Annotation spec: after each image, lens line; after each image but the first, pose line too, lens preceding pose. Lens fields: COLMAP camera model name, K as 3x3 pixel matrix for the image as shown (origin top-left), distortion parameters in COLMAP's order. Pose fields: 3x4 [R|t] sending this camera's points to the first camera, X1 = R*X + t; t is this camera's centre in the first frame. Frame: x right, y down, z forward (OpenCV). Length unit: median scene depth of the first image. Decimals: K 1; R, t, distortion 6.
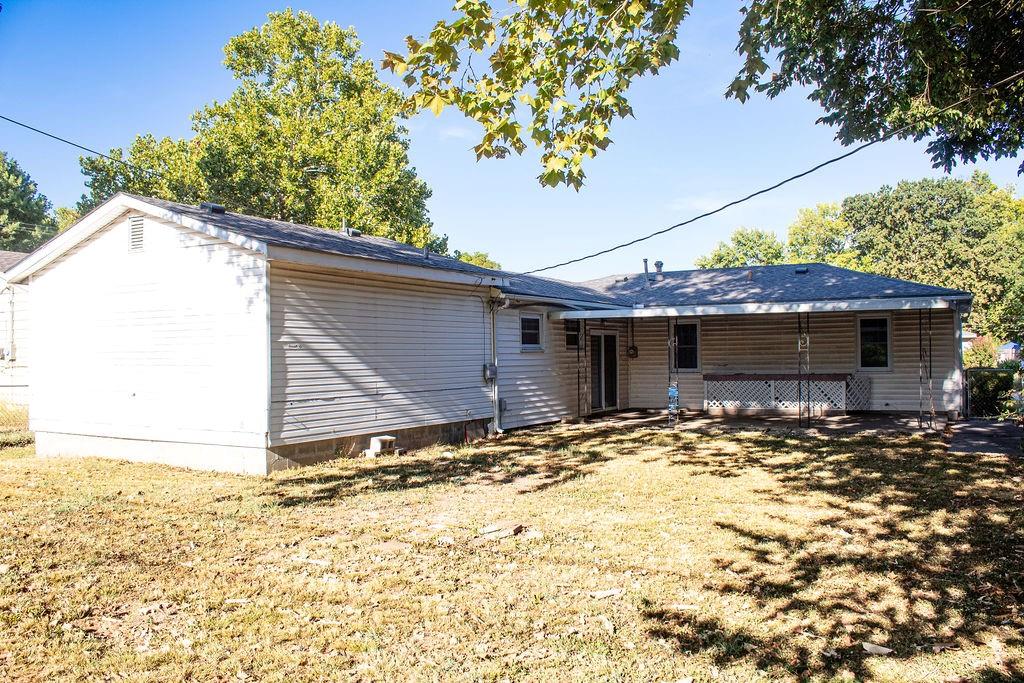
lens RADIAL K [[843.7, 0, 512.0], [0, 843.7, 341.5], [0, 0, 1]] dist [-0.158375, 0.132960]
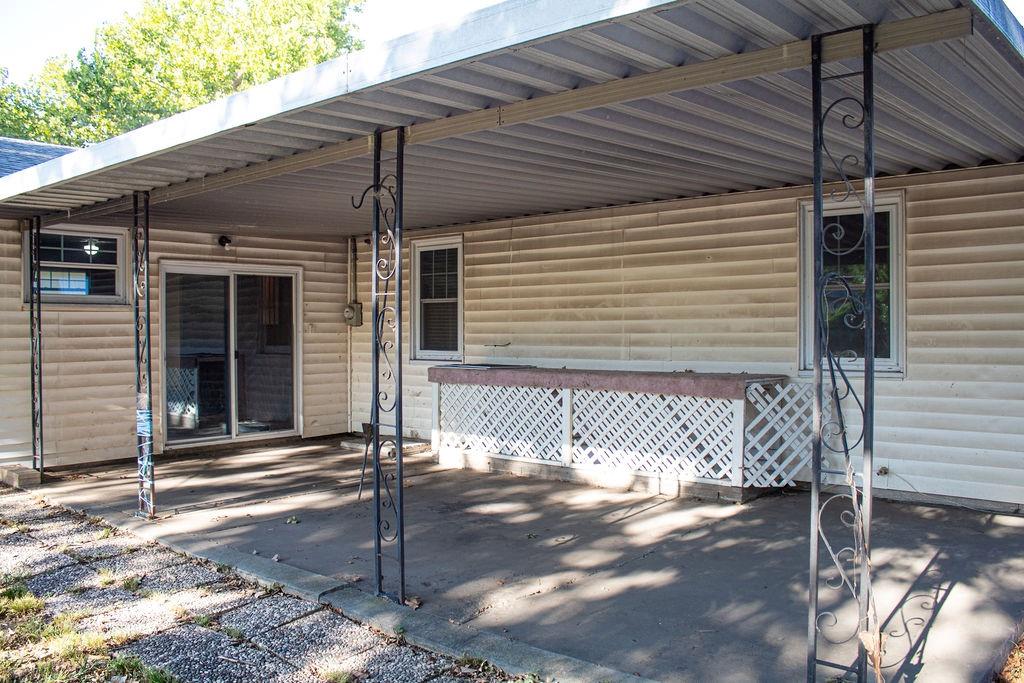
lens RADIAL K [[843.7, 0, 512.0], [0, 843.7, 341.5], [0, 0, 1]] dist [-0.158375, 0.132960]
pose [[0.979758, 0.011092, -0.199877, 0.363503], [-0.004421, 0.999419, 0.033791, 0.013299], [0.200135, -0.032223, 0.979238, 0.626332]]
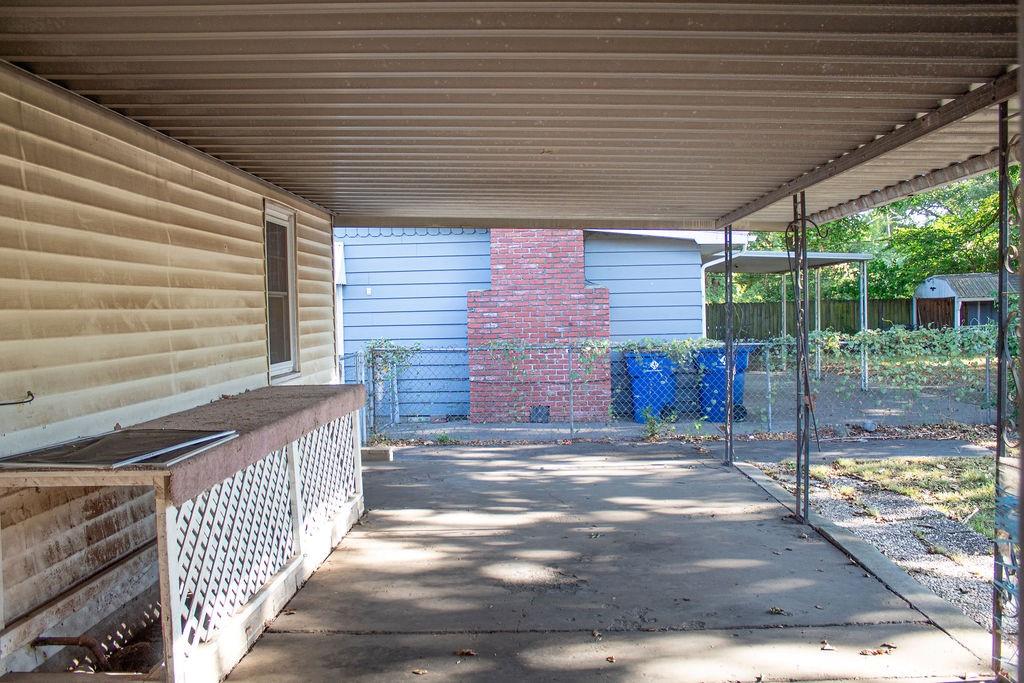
lens RADIAL K [[843.7, 0, 512.0], [0, 843.7, 341.5], [0, 0, 1]] dist [-0.158375, 0.132960]
pose [[-0.453134, -0.010532, 0.891380, 0.078597], [0.013341, 0.999738, 0.018594, 0.016586], [-0.891343, 0.020318, -0.452874, 1.048247]]
